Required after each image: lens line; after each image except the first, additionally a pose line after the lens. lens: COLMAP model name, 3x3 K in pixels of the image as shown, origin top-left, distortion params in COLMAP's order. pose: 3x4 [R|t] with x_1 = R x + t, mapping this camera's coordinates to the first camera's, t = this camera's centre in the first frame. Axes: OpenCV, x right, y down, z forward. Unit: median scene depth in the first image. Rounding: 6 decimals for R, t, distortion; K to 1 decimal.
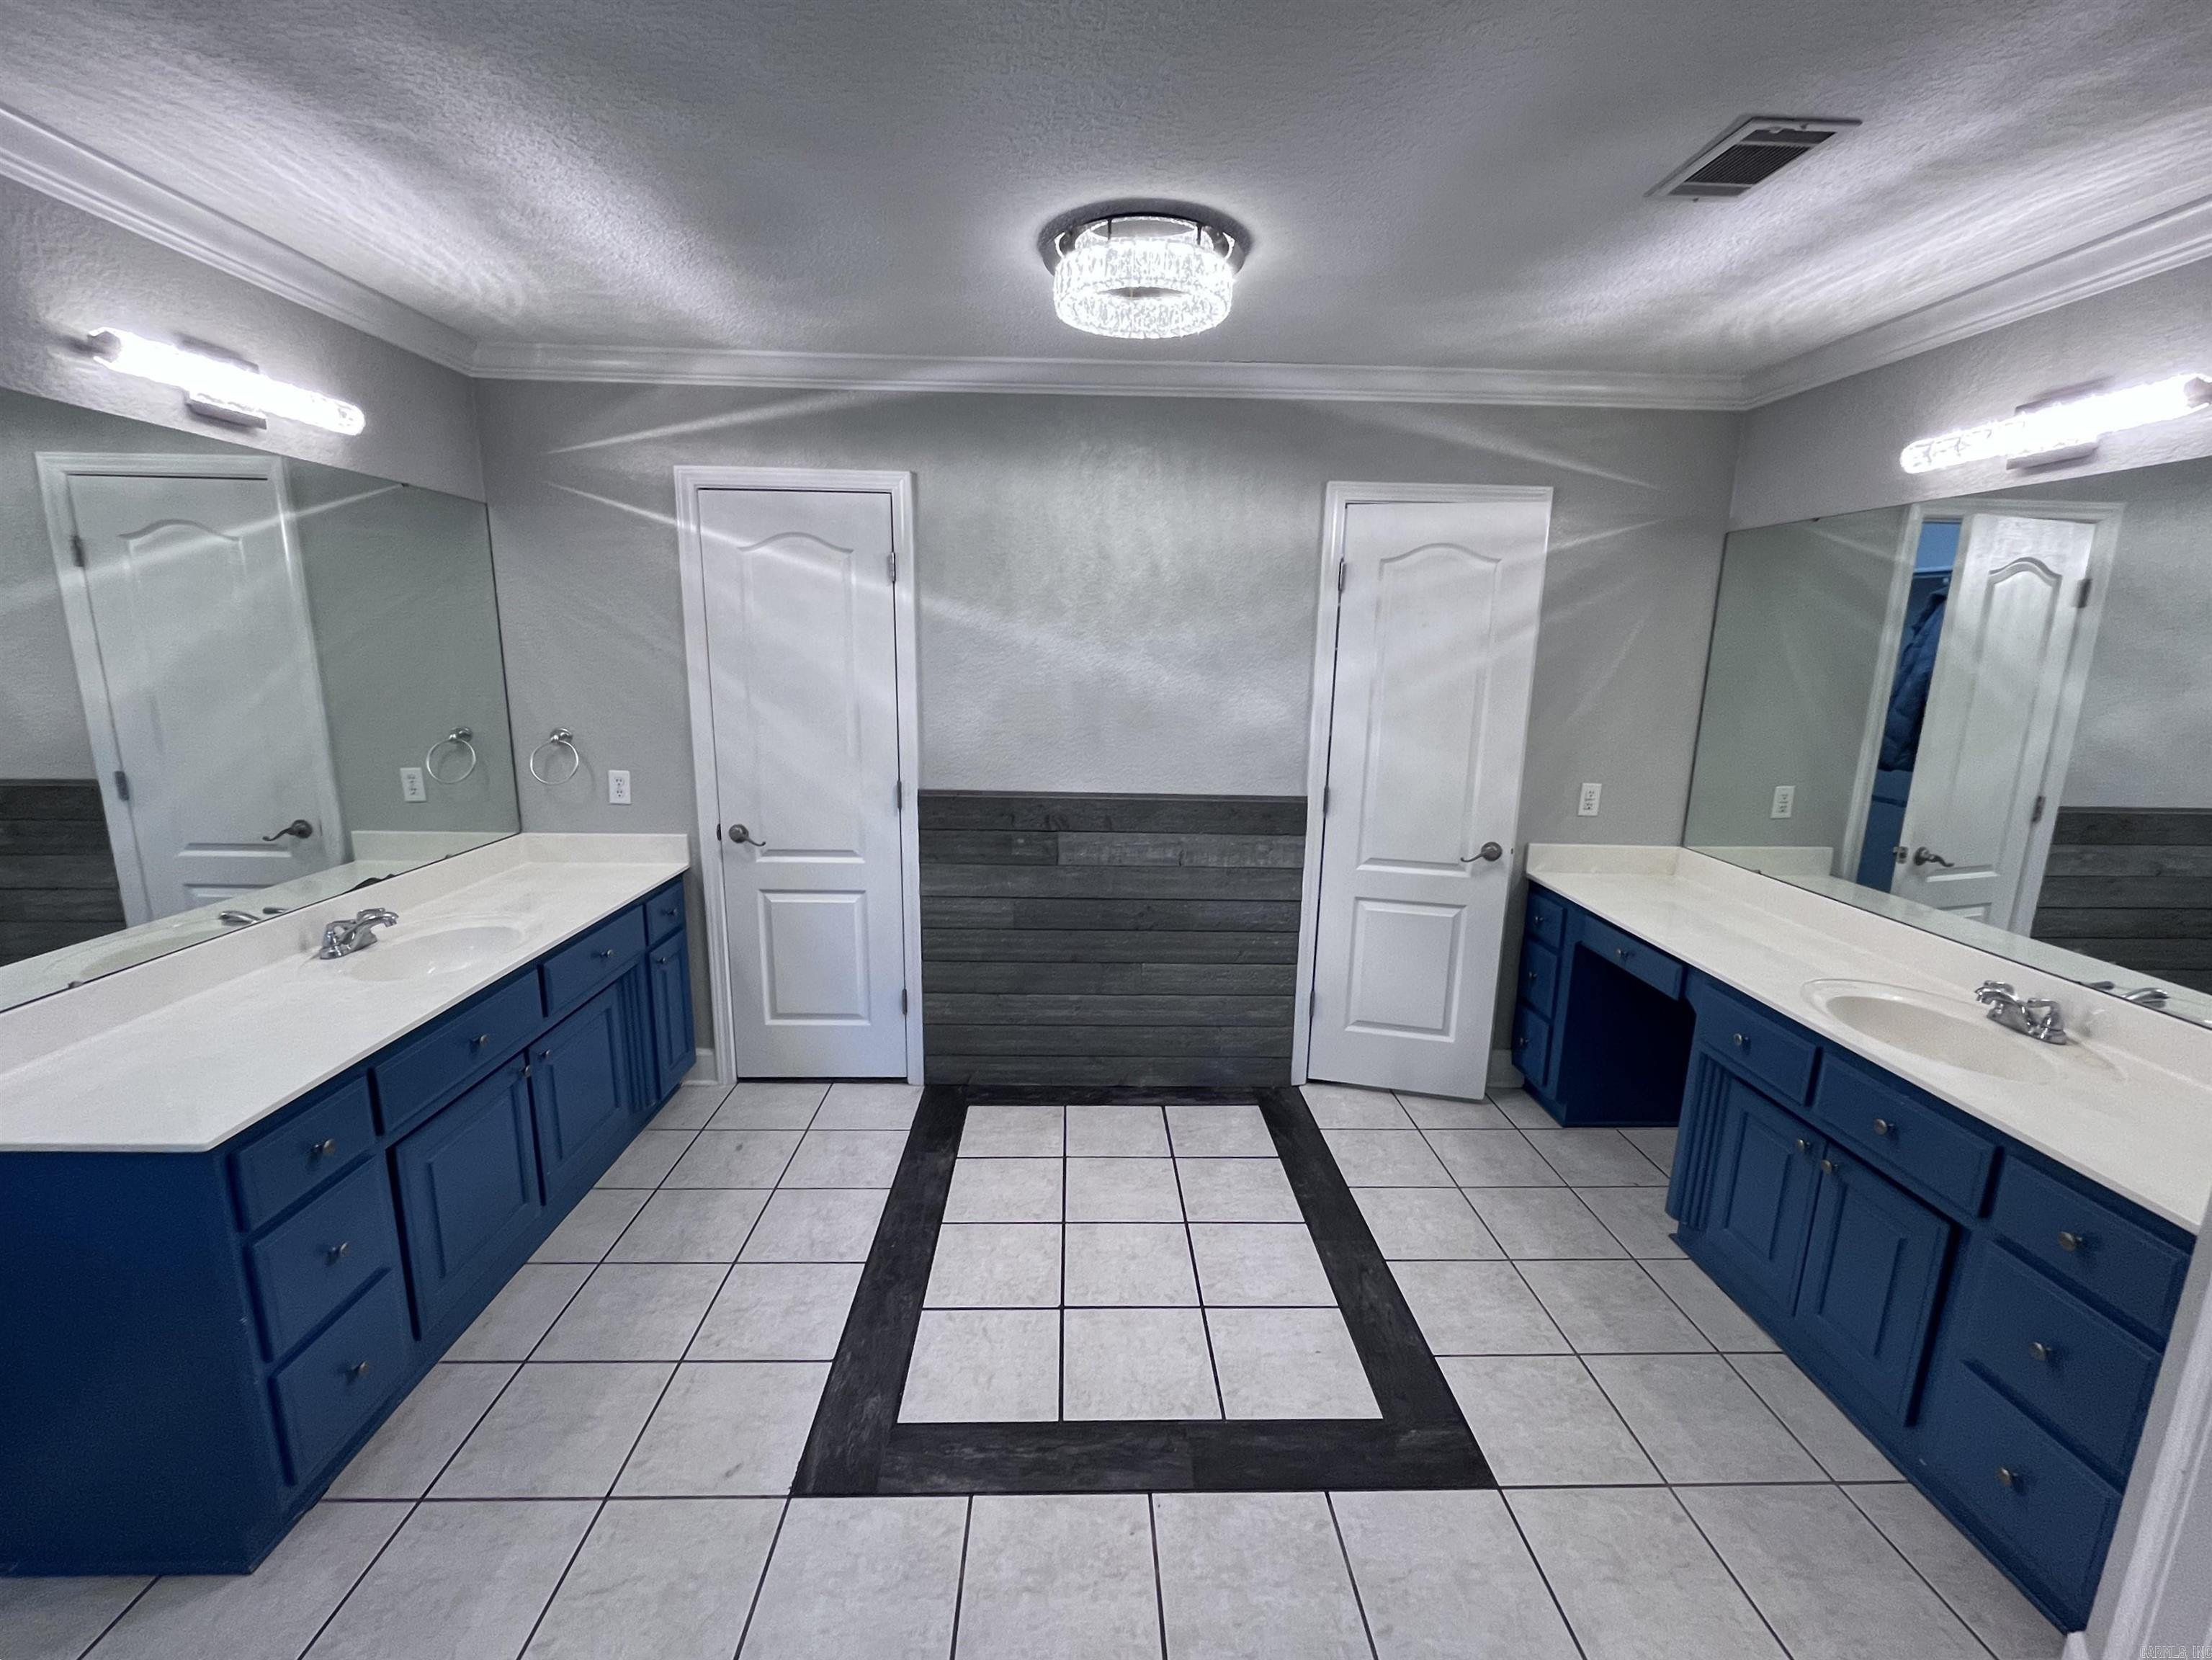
lens RADIAL K [[933.5, 0, 1107.7], [0, 933.5, 830.6], [0, 0, 1]] dist [-0.001285, -0.000316]
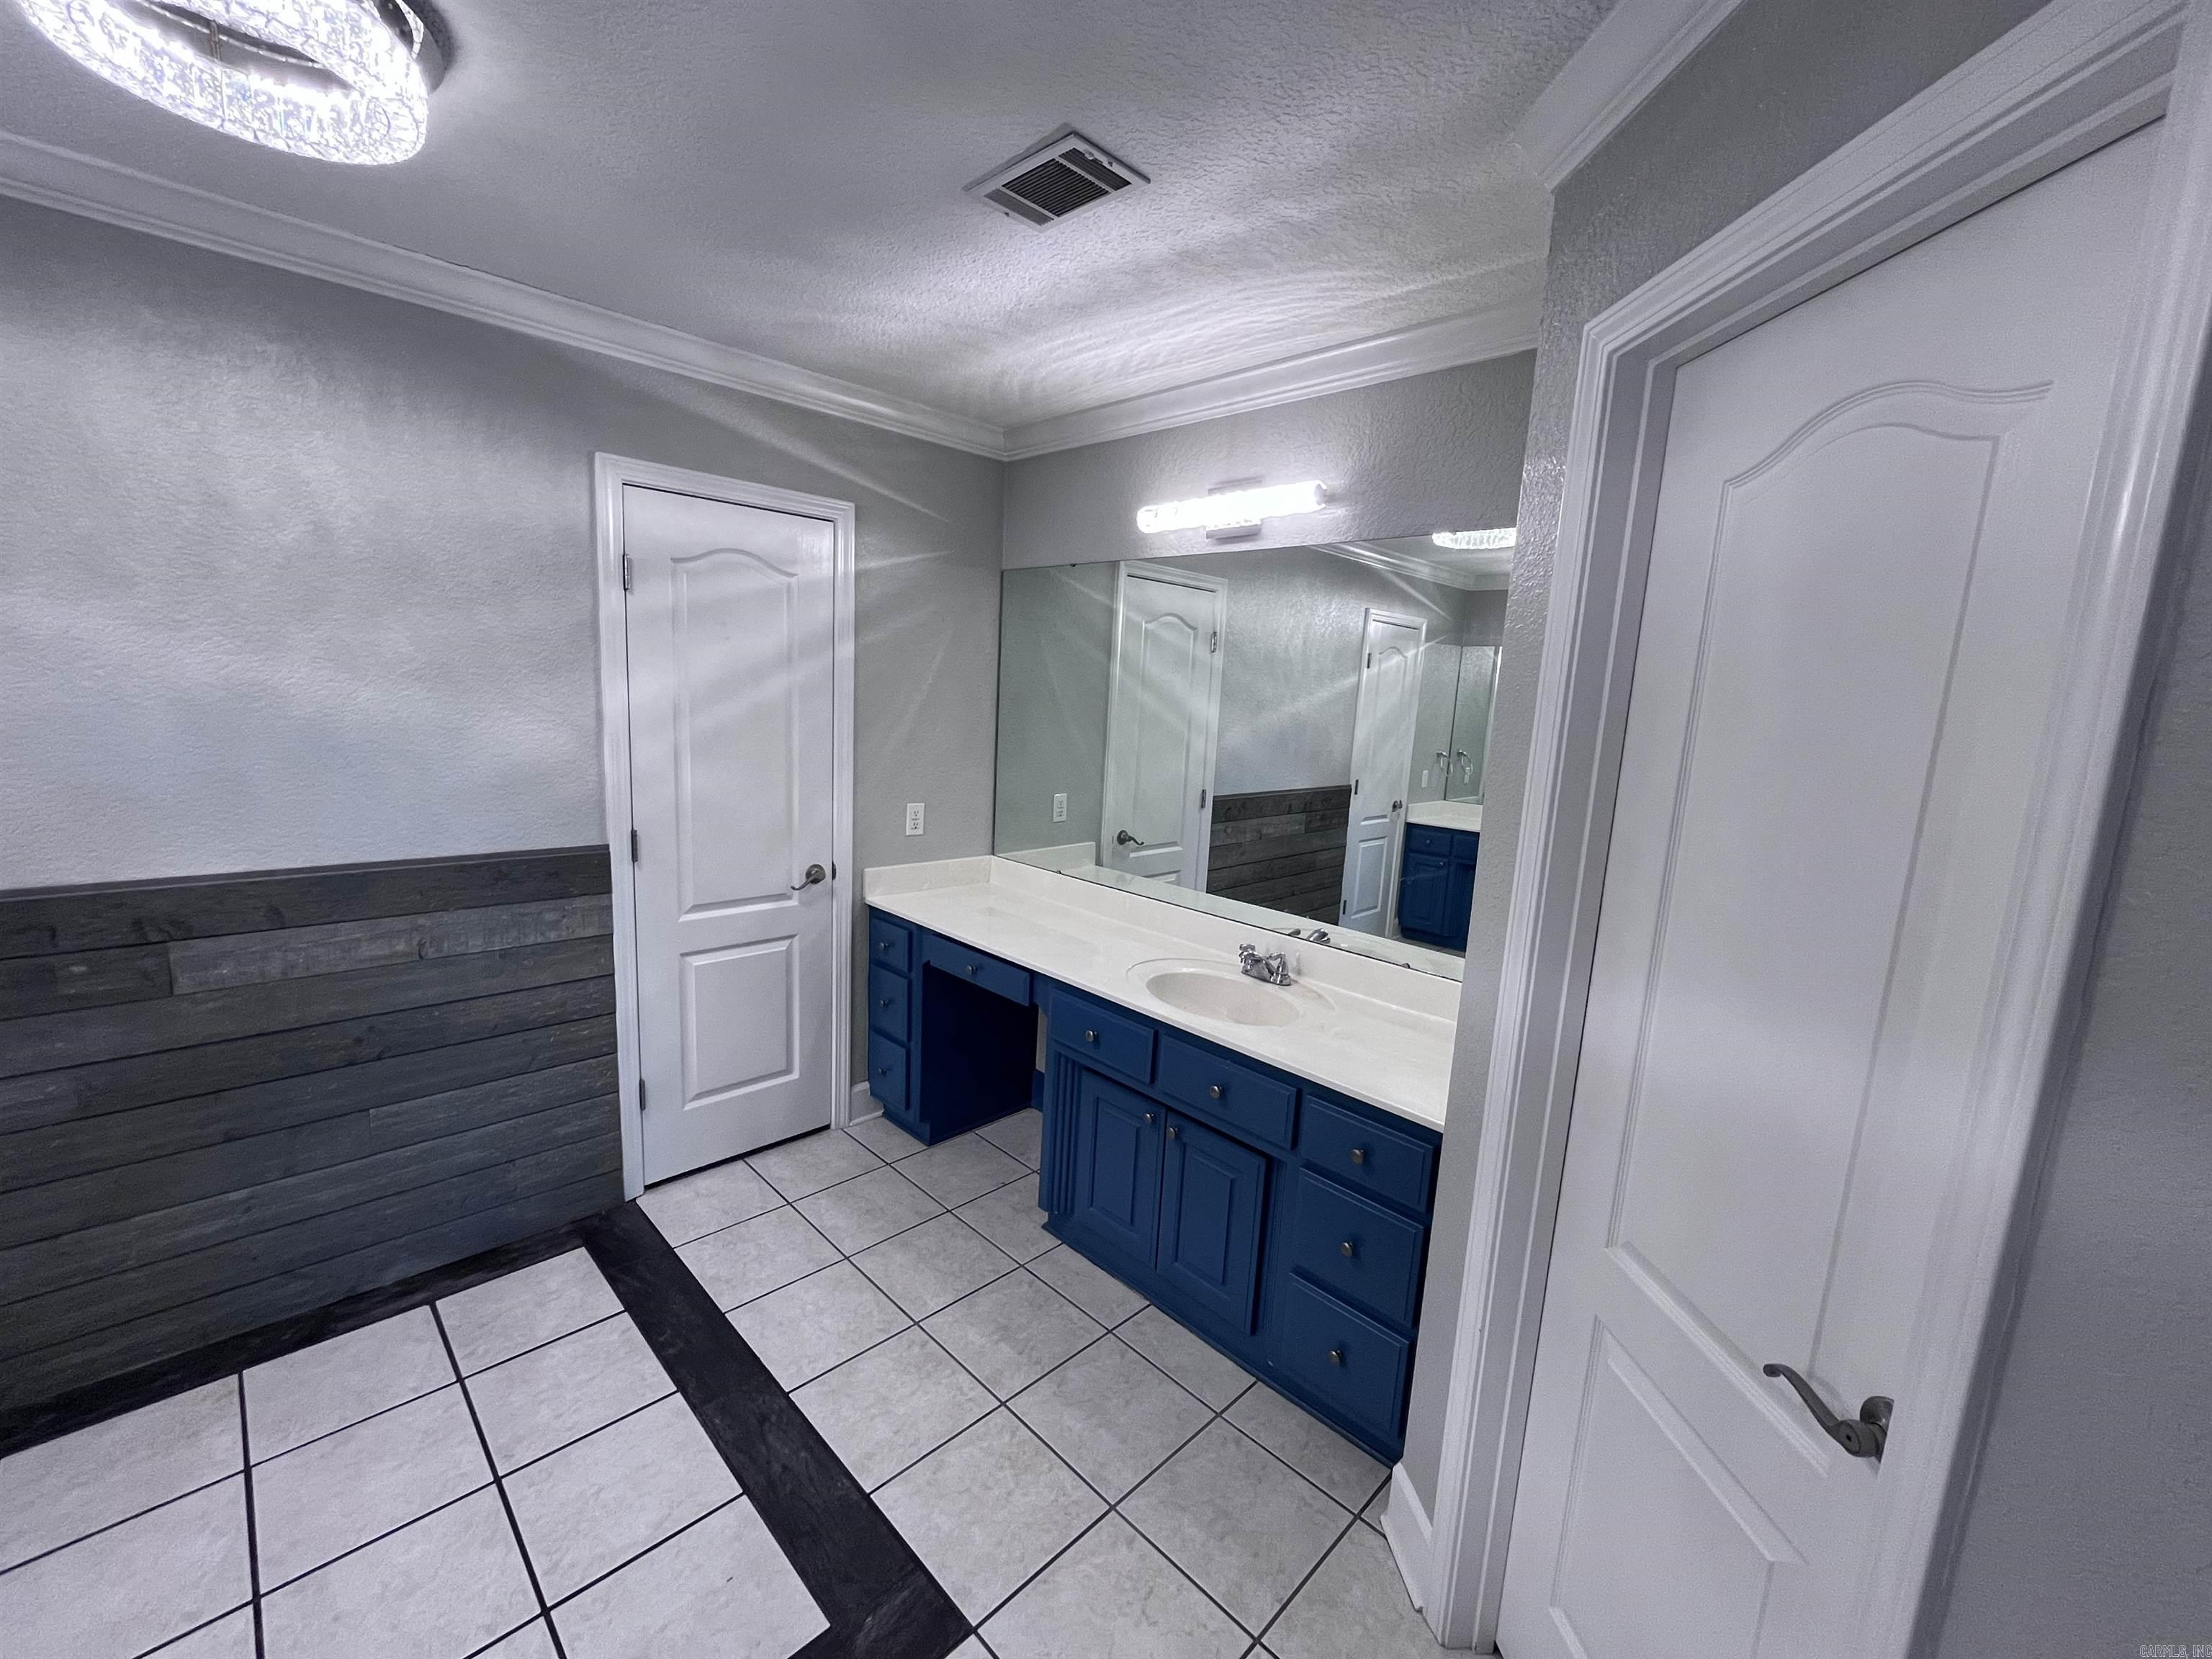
lens RADIAL K [[892.6, 0, 1104.5], [0, 892.6, 831.4], [0, 0, 1]] dist [-0.002224, 0.000088]
pose [[0.730199, -0.090681, 0.677190, 0.007858], [0.099744, 0.994683, 0.025643, -0.027407], [-0.675914, 0.048821, 0.735361, 0.164177]]
